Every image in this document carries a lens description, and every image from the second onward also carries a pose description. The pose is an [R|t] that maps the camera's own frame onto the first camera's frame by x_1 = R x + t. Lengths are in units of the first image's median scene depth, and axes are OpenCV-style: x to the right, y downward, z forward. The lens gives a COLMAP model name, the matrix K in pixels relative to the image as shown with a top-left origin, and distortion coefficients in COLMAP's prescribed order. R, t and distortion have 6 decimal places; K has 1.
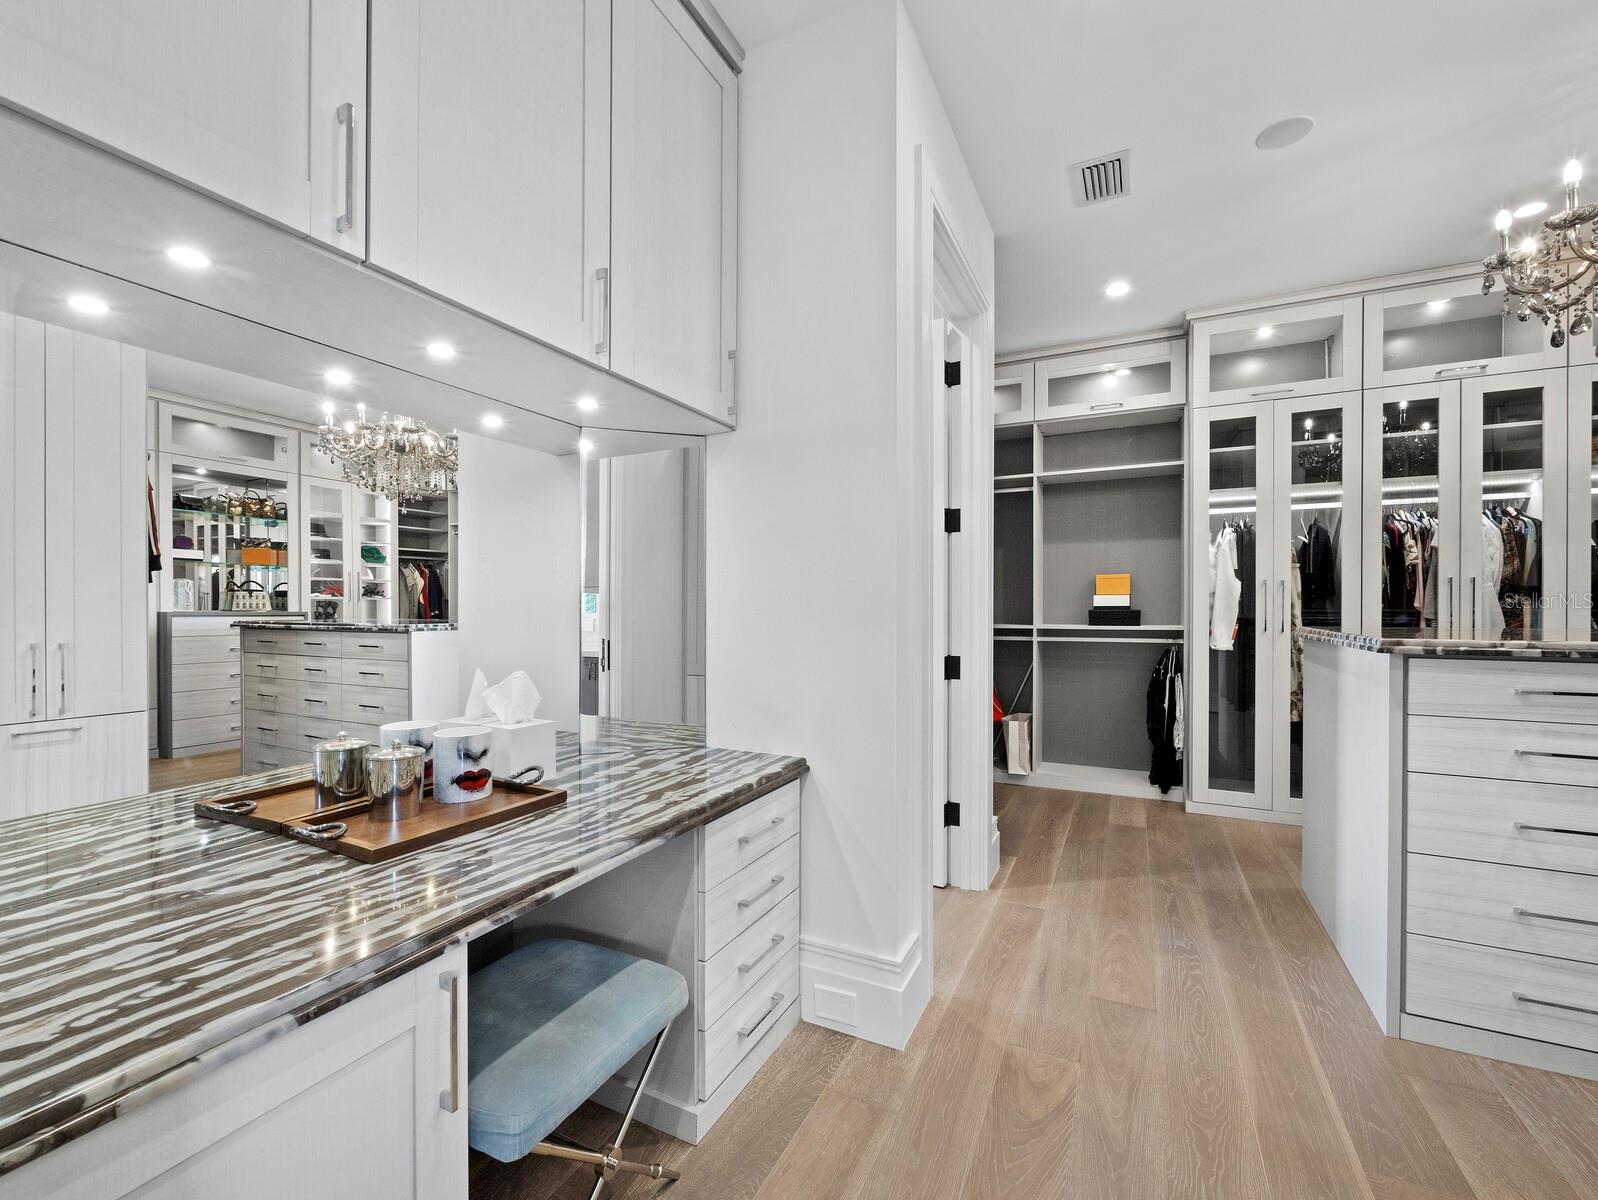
lens RADIAL K [[672.8, 0, 800.8], [0, 672.8, 612.7], [0, 0, 1]] dist [-0.002280, 0.000163]
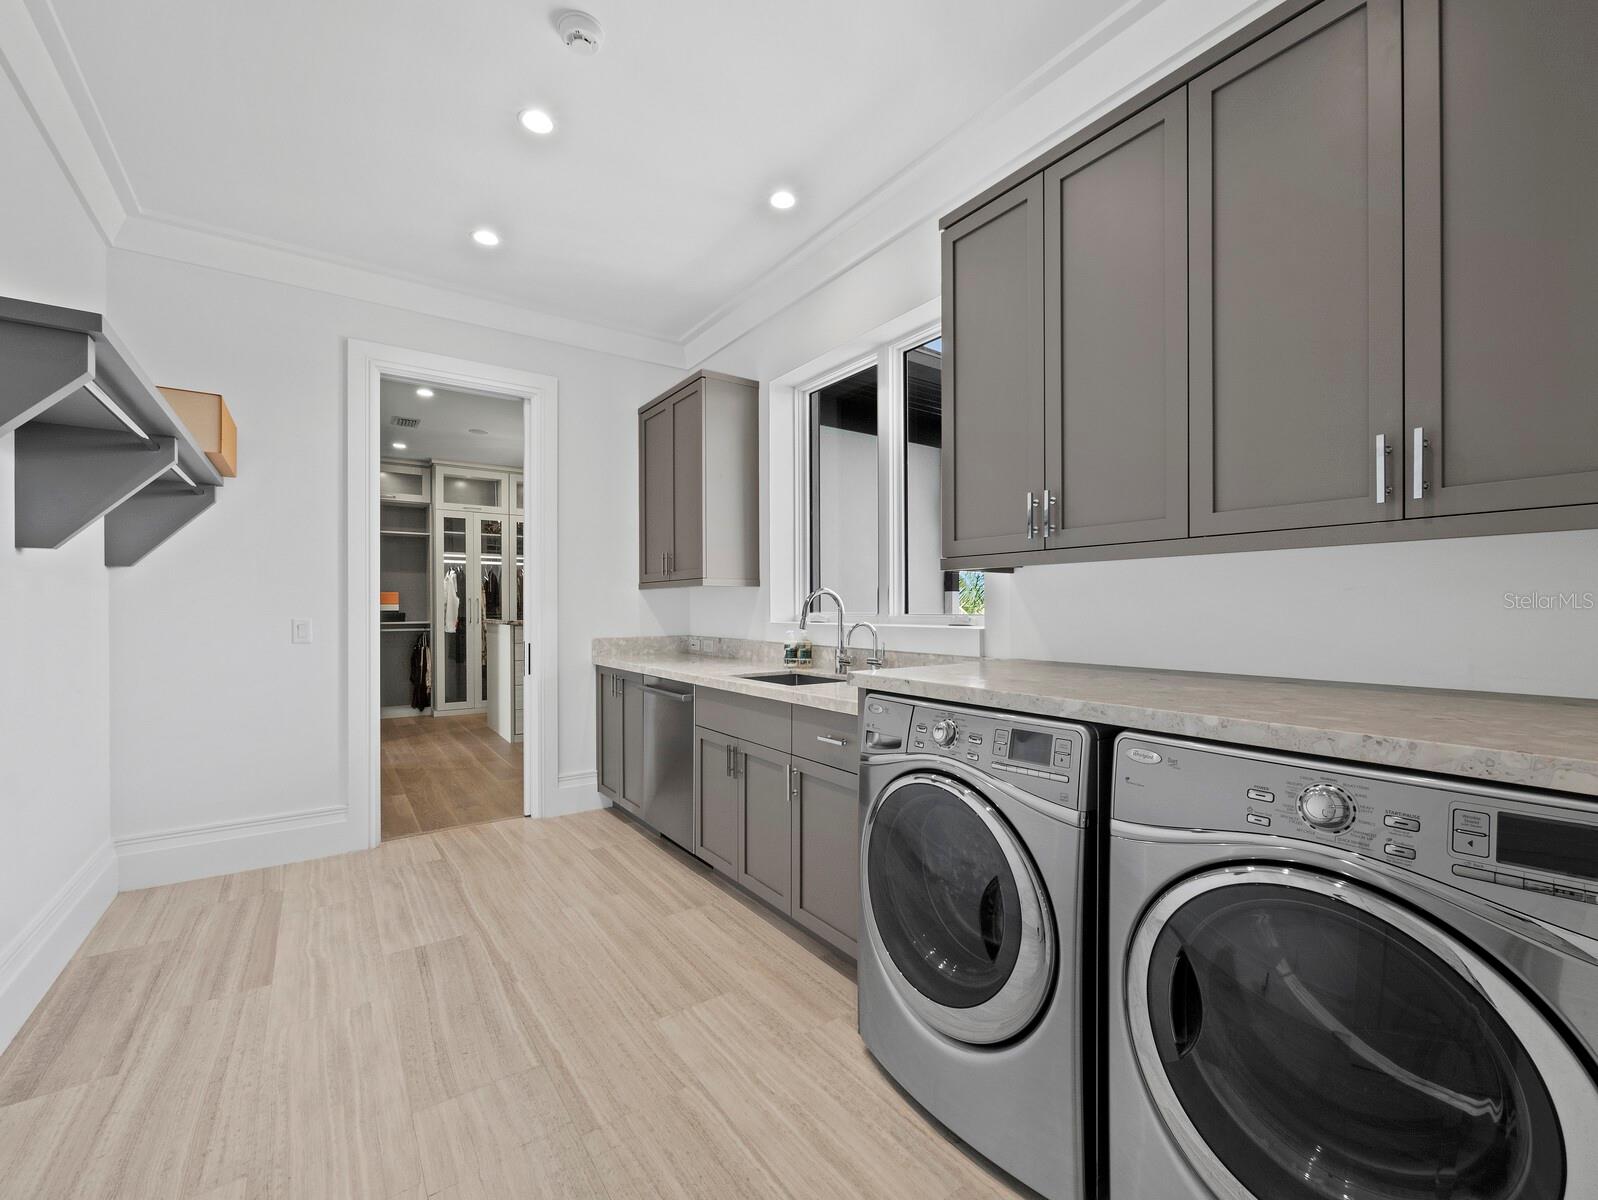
lens RADIAL K [[672.8, 0, 800.2], [0, 672.8, 610.9], [0, 0, 1]] dist [-0.002280, 0.000163]
pose [[0.471860, -0.006197, 0.881652, -0.624099], [0.008593, 0.999960, 0.002430, -0.004682], [-0.881632, 0.006429, 0.471894, -0.830622]]
